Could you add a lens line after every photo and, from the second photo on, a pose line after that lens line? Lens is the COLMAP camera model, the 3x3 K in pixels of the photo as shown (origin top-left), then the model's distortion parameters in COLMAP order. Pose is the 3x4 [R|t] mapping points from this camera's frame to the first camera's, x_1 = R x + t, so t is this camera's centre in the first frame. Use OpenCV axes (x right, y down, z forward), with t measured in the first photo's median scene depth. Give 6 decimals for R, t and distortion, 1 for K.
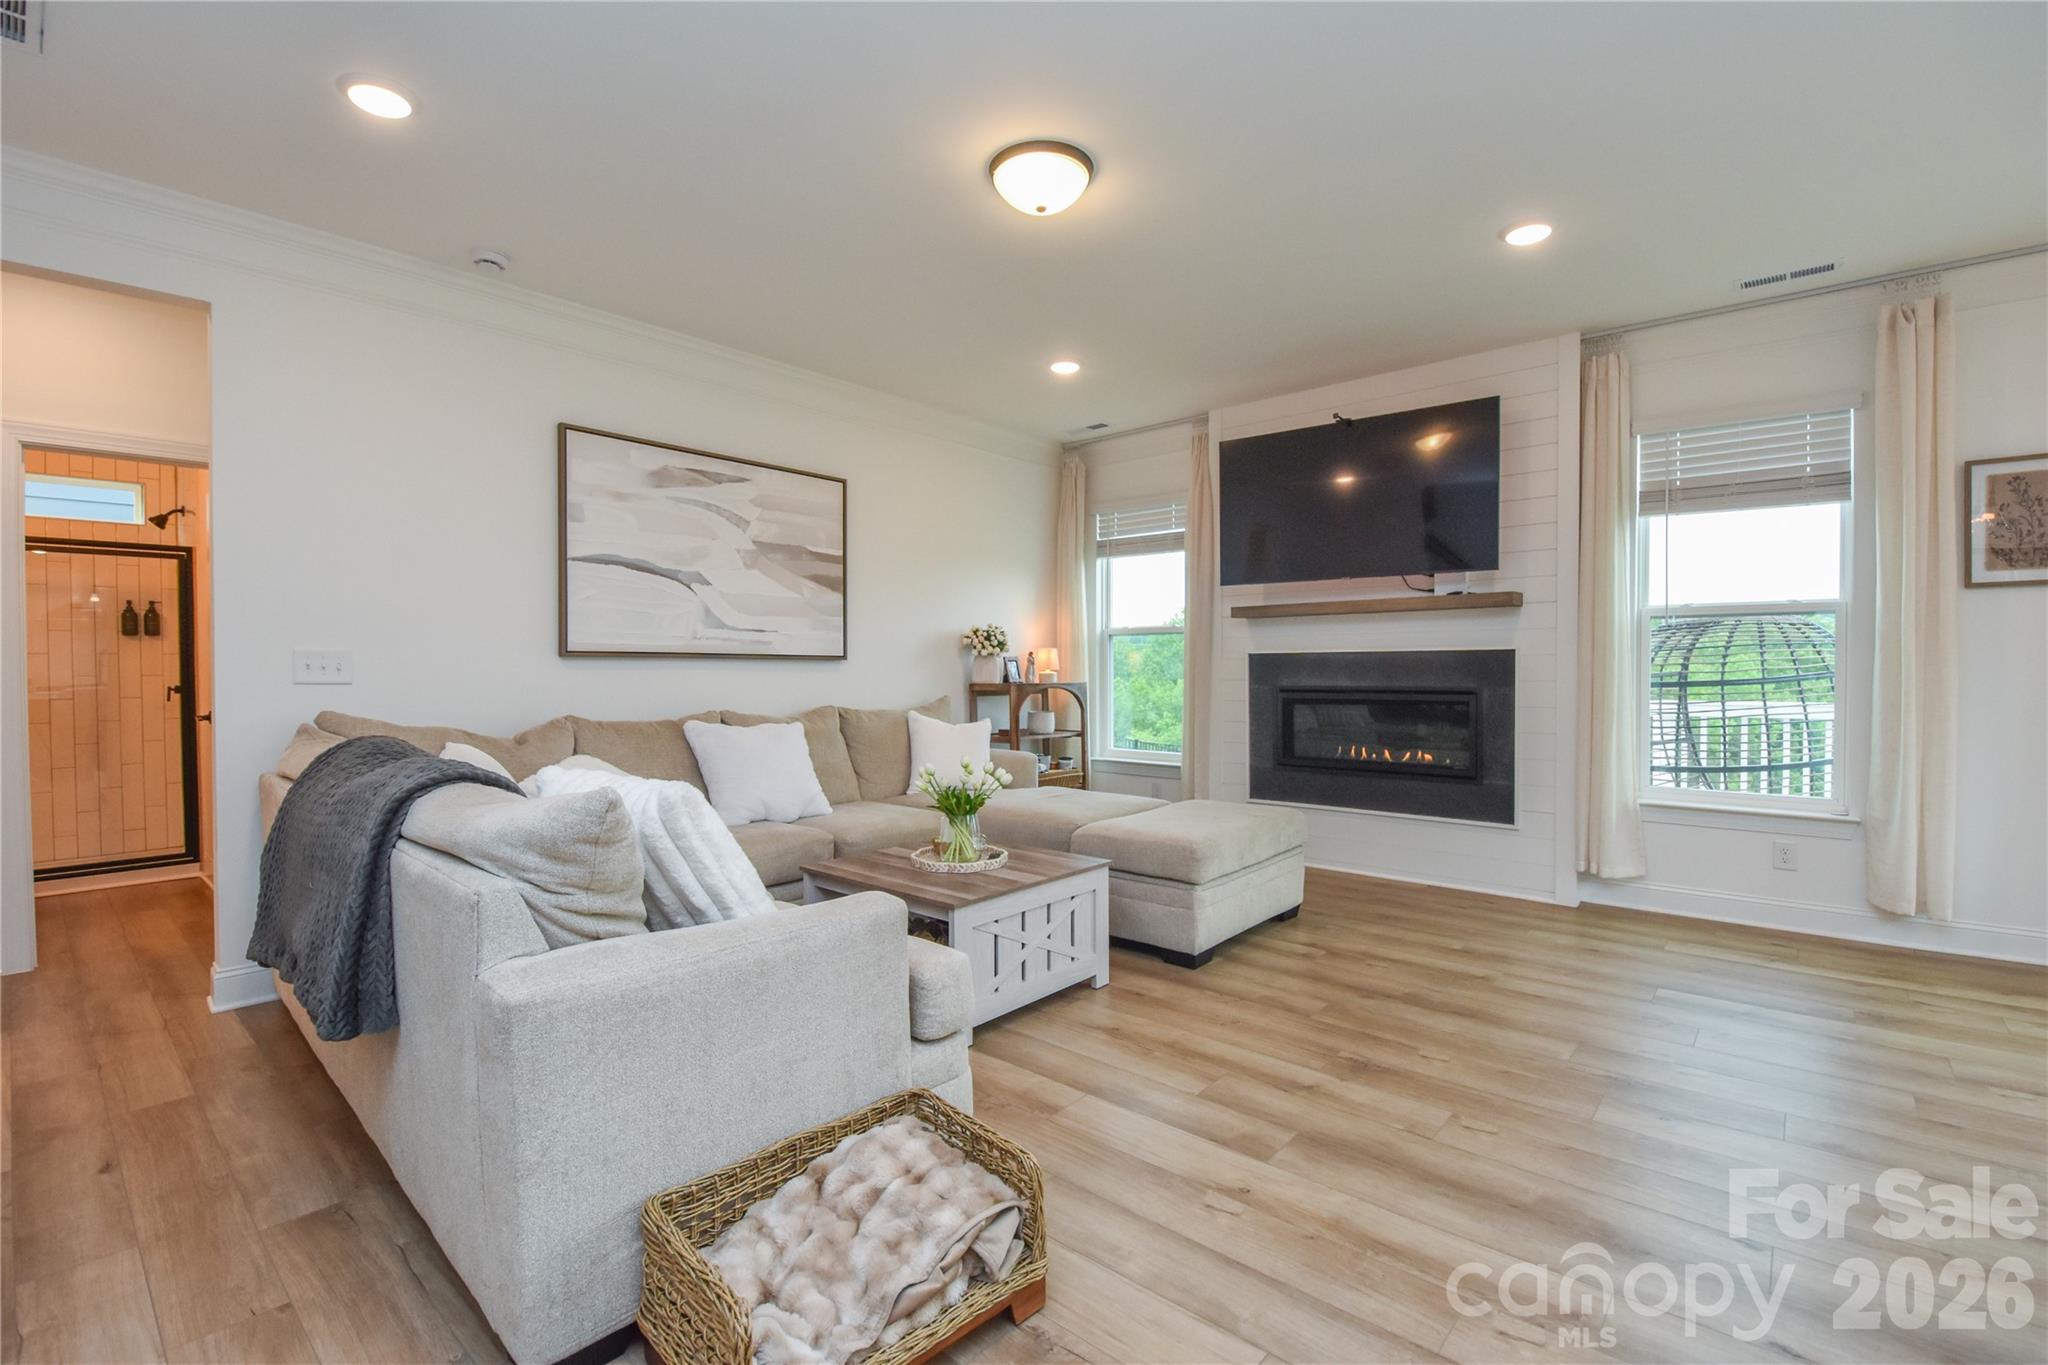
lens RADIAL K [[898.0, 0, 1030.0], [0, 898.0, 682.0], [0, 0, 1]] dist [0.010904, -0.020786]
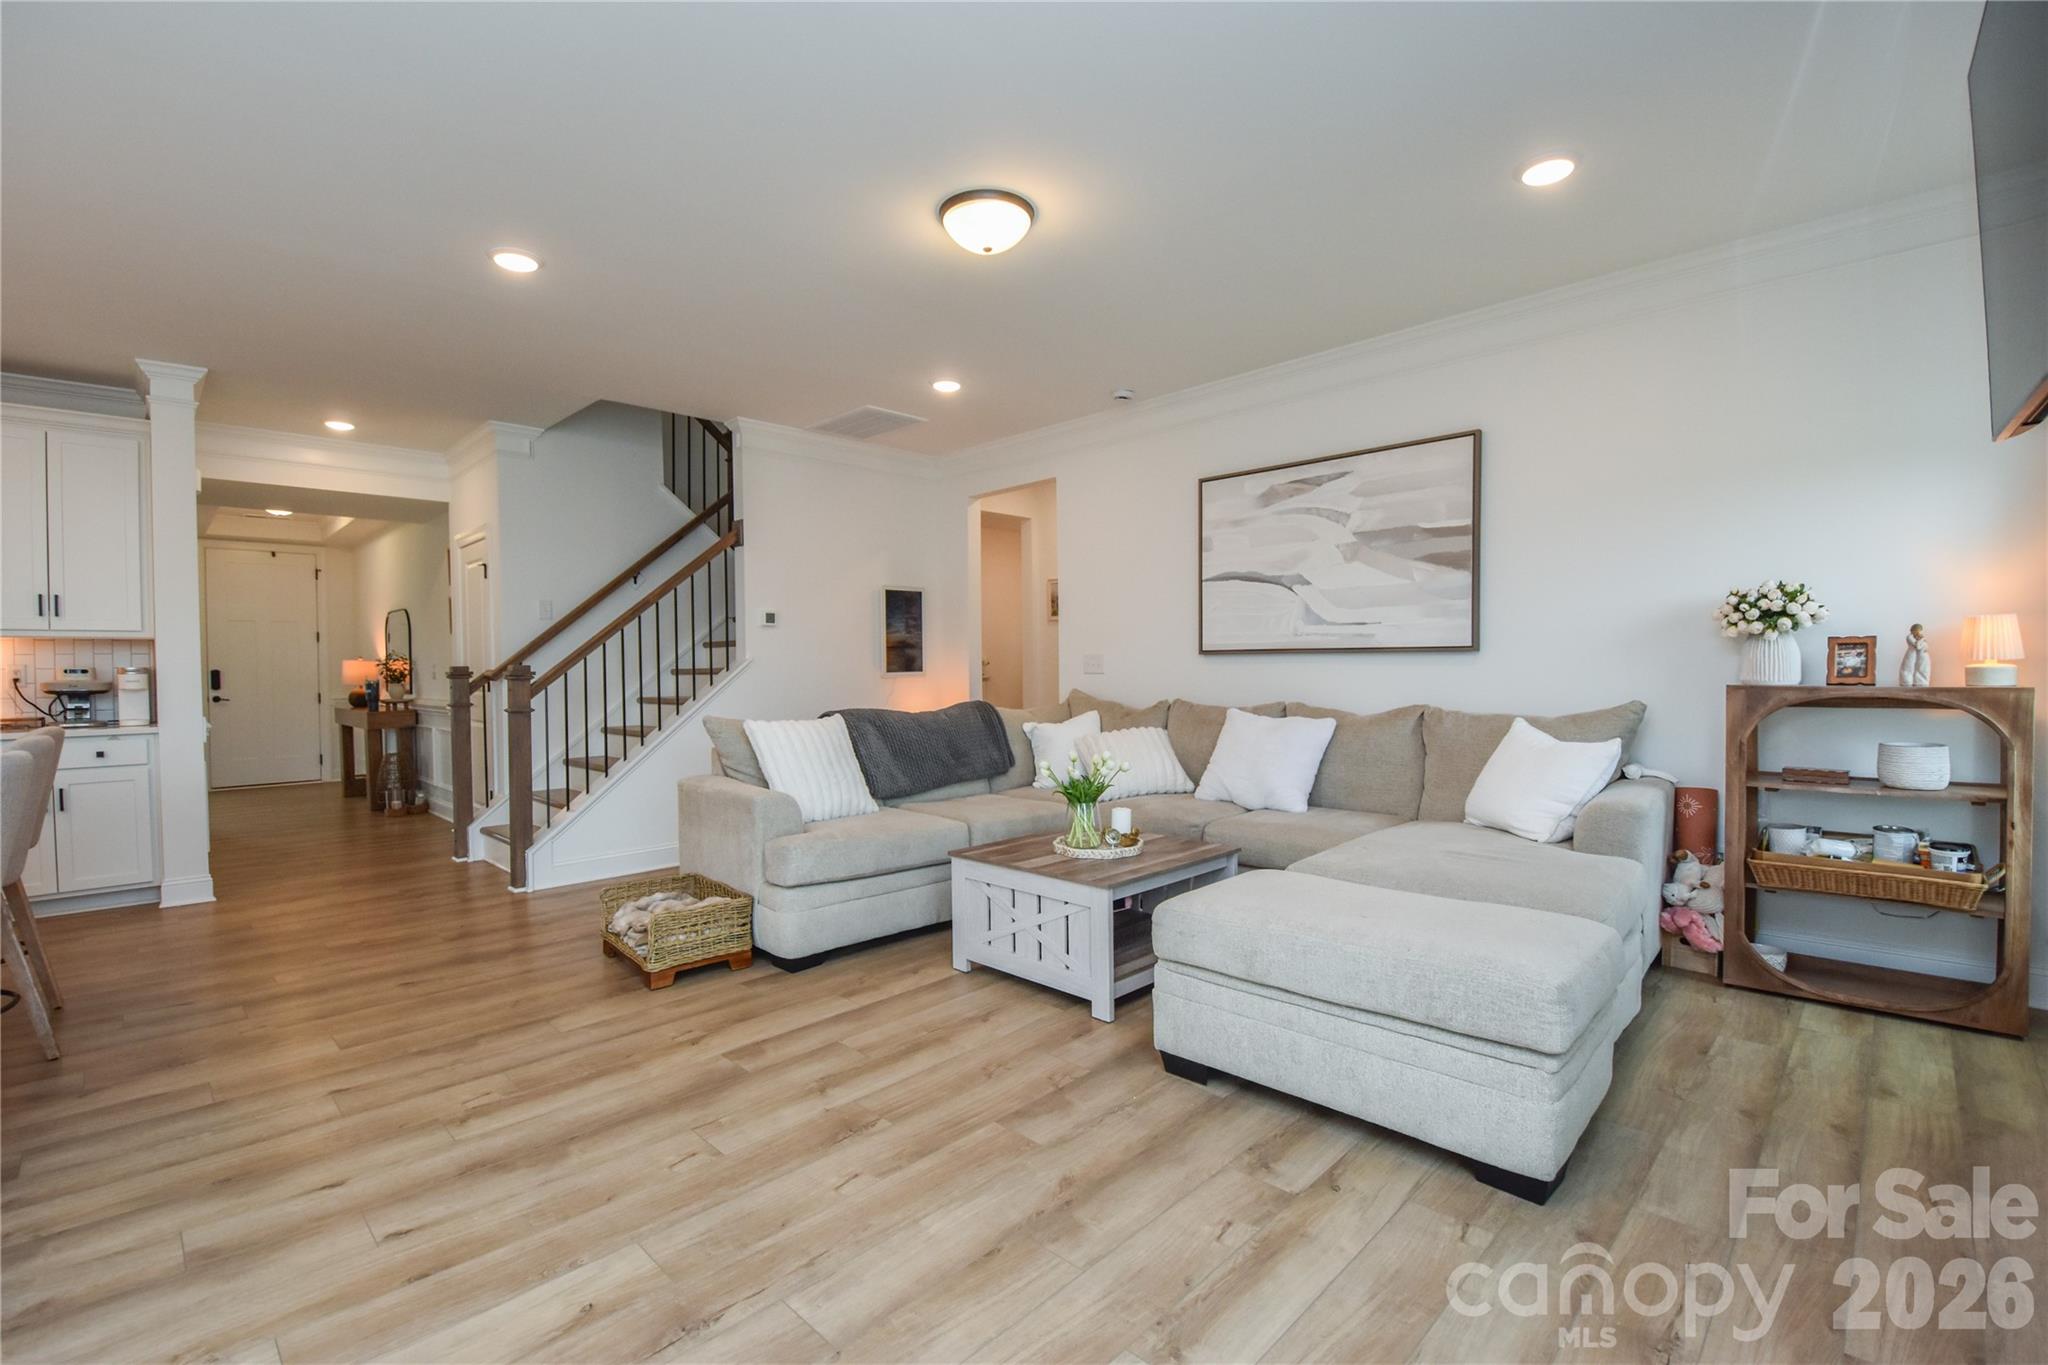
lens RADIAL K [[898.0, 0, 1030.0], [0, 898.0, 682.0], [0, 0, 1]] dist [0.010904, -0.020786]
pose [[-0.059391, 0.021838, -0.997996, 0.671197], [-0.004660, 0.999744, 0.022153, -0.013010], [0.998224, 0.005966, -0.059274, 0.673630]]
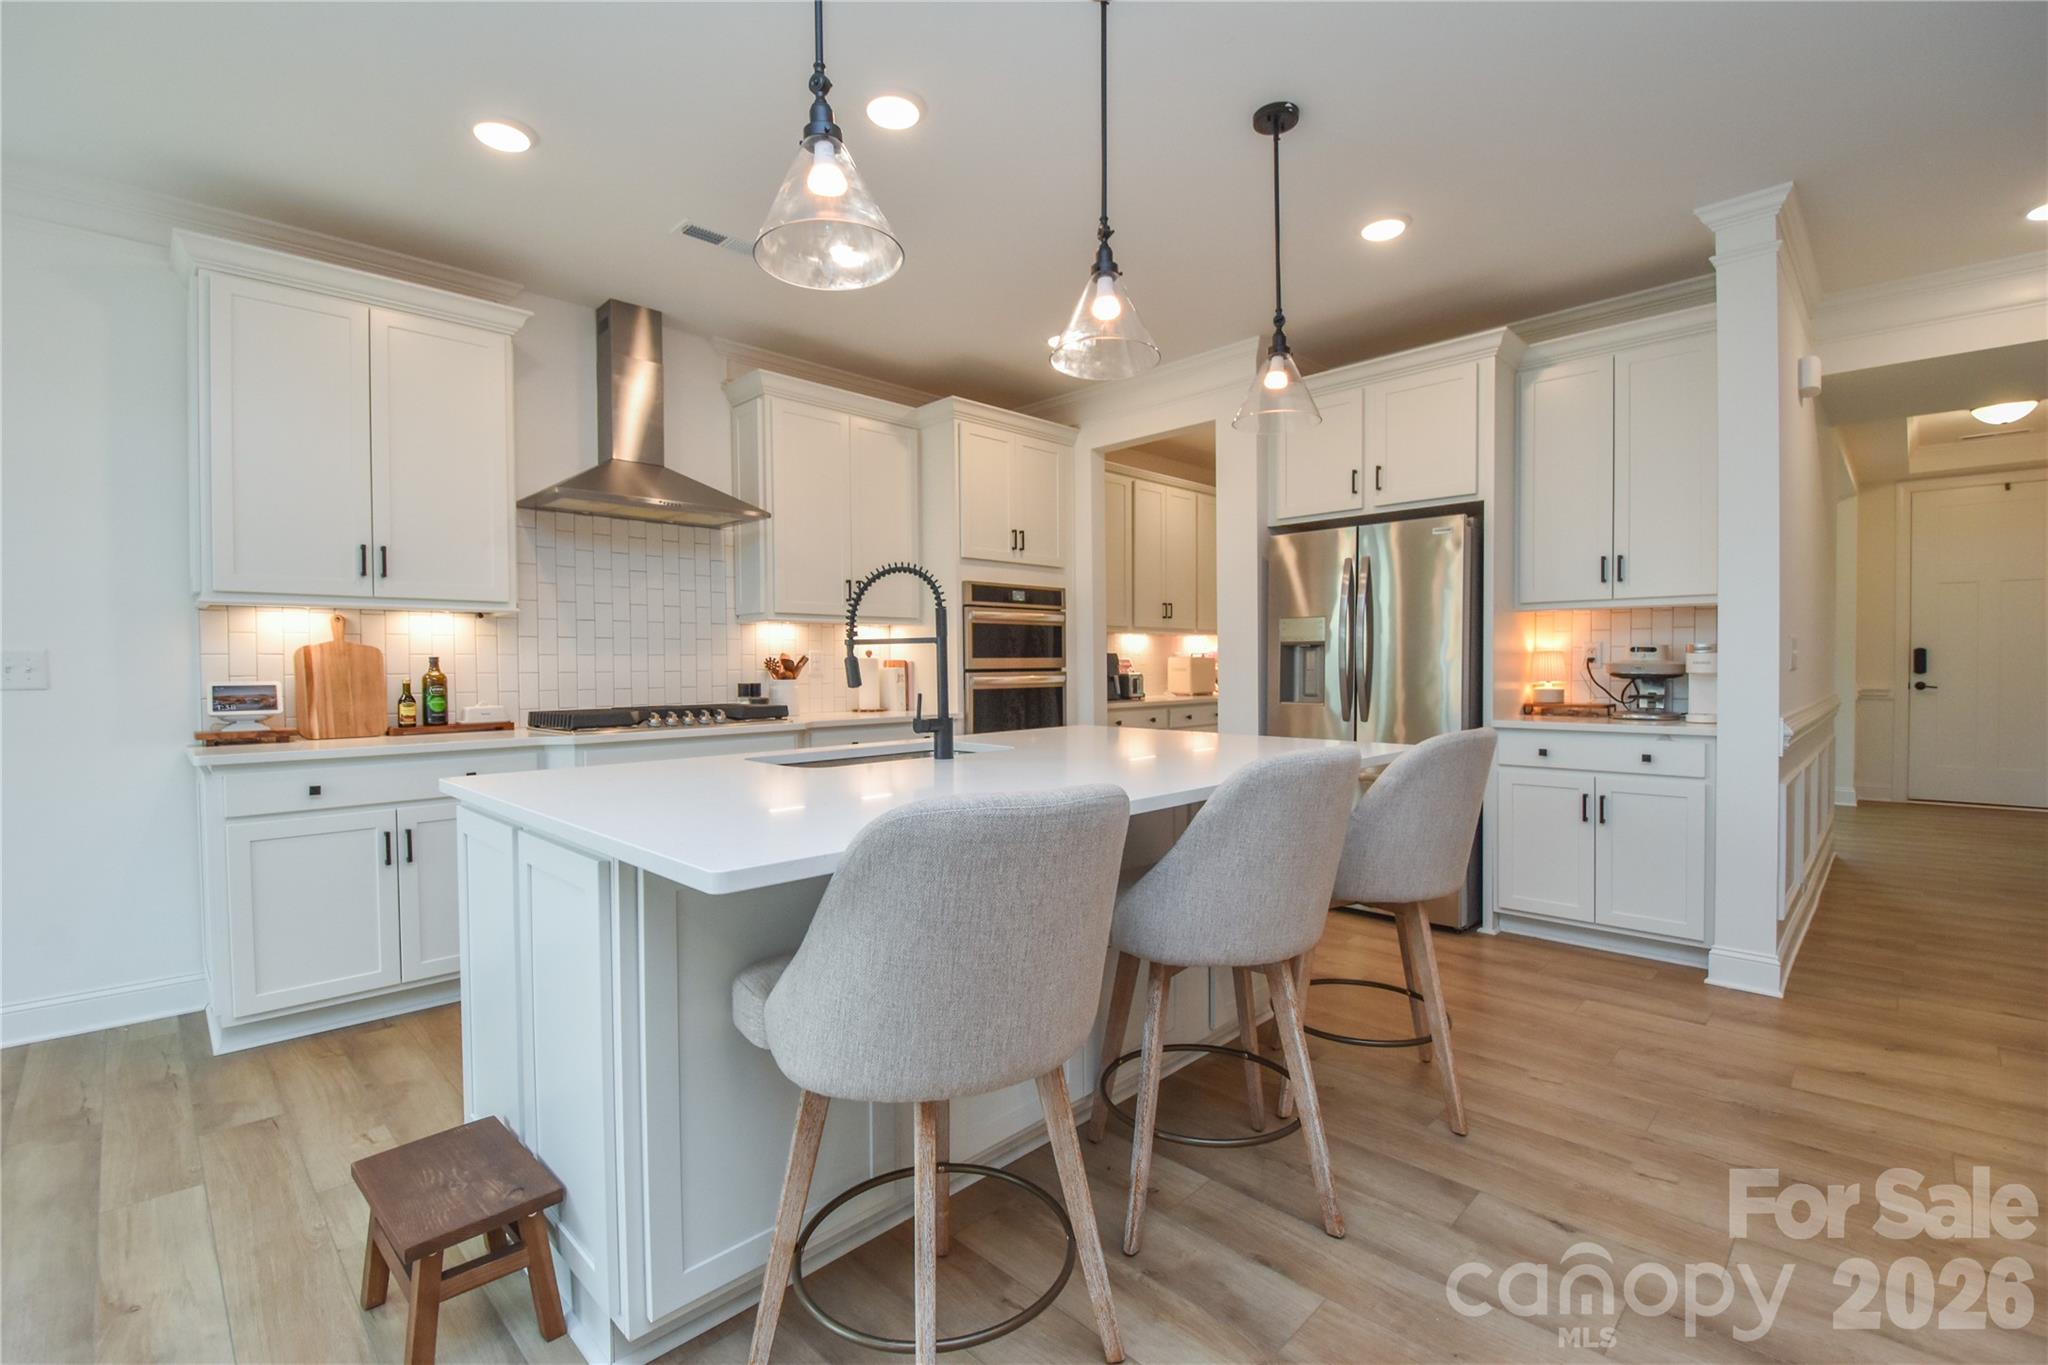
lens RADIAL K [[898.0, 0, 1030.0], [0, 898.0, 682.0], [0, 0, 1]] dist [0.010904, -0.020786]
pose [[-0.997666, 0.011335, 0.067328, 0.253069], [0.013832, 0.999229, 0.036736, -0.006357], [-0.066860, 0.037582, -0.997054, 0.397863]]
